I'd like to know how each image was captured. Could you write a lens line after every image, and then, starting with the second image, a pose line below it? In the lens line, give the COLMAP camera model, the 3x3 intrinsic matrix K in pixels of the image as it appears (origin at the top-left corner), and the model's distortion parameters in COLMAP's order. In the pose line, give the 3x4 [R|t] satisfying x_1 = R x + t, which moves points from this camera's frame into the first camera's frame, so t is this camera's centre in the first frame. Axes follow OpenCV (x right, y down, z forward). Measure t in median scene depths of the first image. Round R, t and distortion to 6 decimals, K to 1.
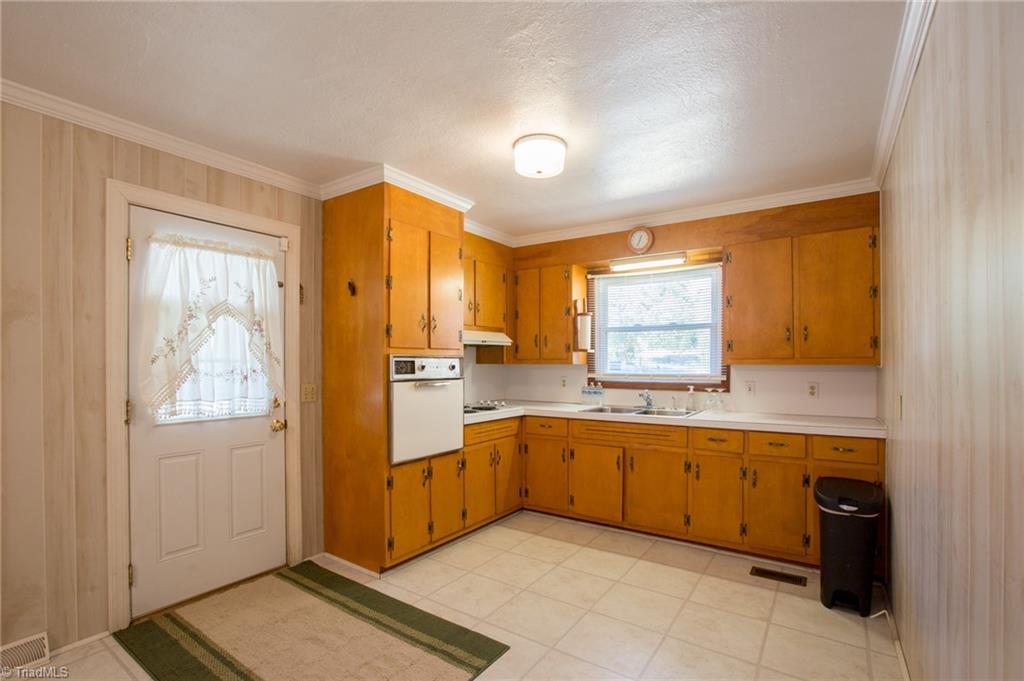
lens RADIAL K [[481.5, 0, 510.7], [0, 481.5, 363.4], [0, 0, 1]] dist [-0.019606, 0.000786]
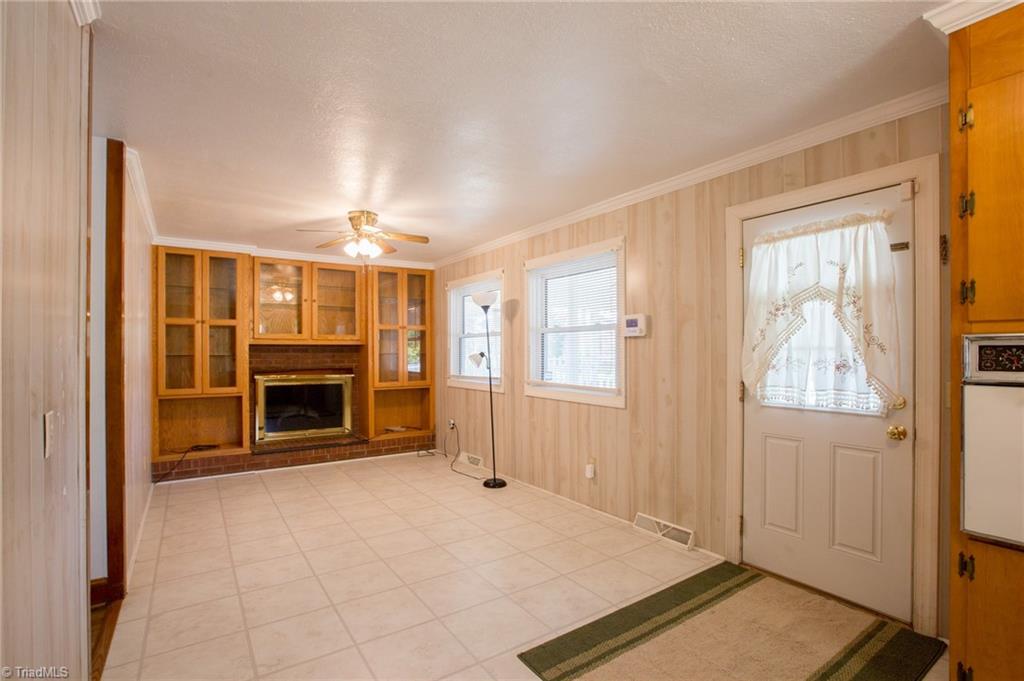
lens RADIAL K [[460.7, 0, 480.7], [0, 460.7, 351.8], [0, 0, 1]] dist [-0.022340, -0.000216]
pose [[-0.387854, 0.001766, -0.921719, 0.437051], [0.002057, 0.999997, 0.001051, -0.000983], [0.921718, -0.001489, -0.387857, 0.676083]]
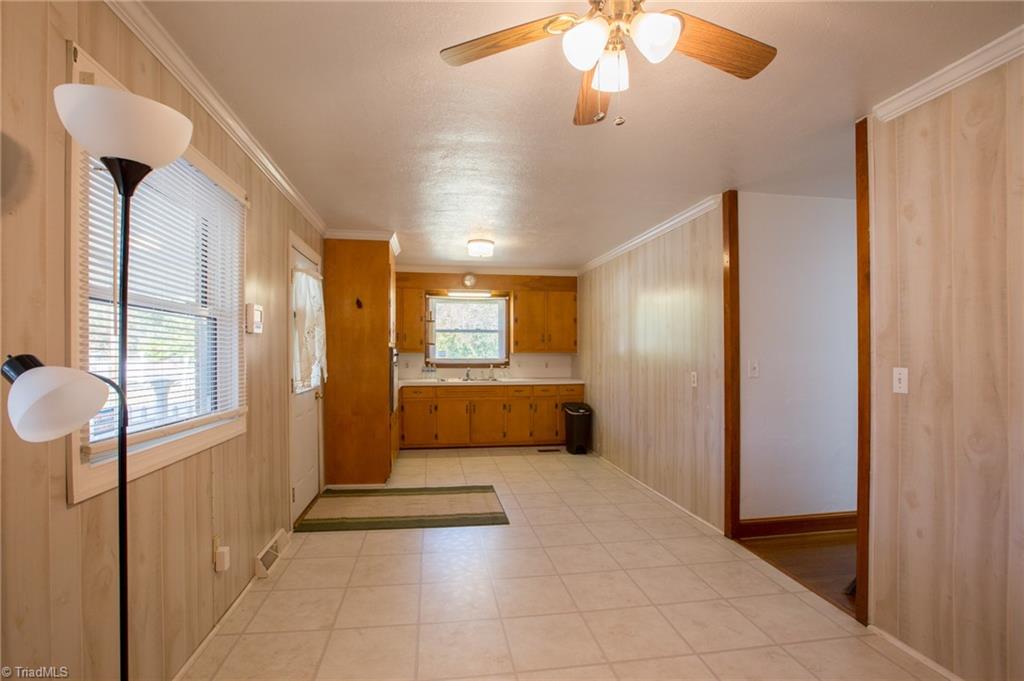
lens RADIAL K [[487.2, 0, 502.3], [0, 487.2, 352.3], [0, 0, 1]] dist [-0.025194, 0.000139]
pose [[0.725164, -0.000371, 0.688576, -1.099582], [-0.000102, 1.000000, 0.000646, -0.000916], [-0.688576, -0.000539, 0.725164, -0.449004]]
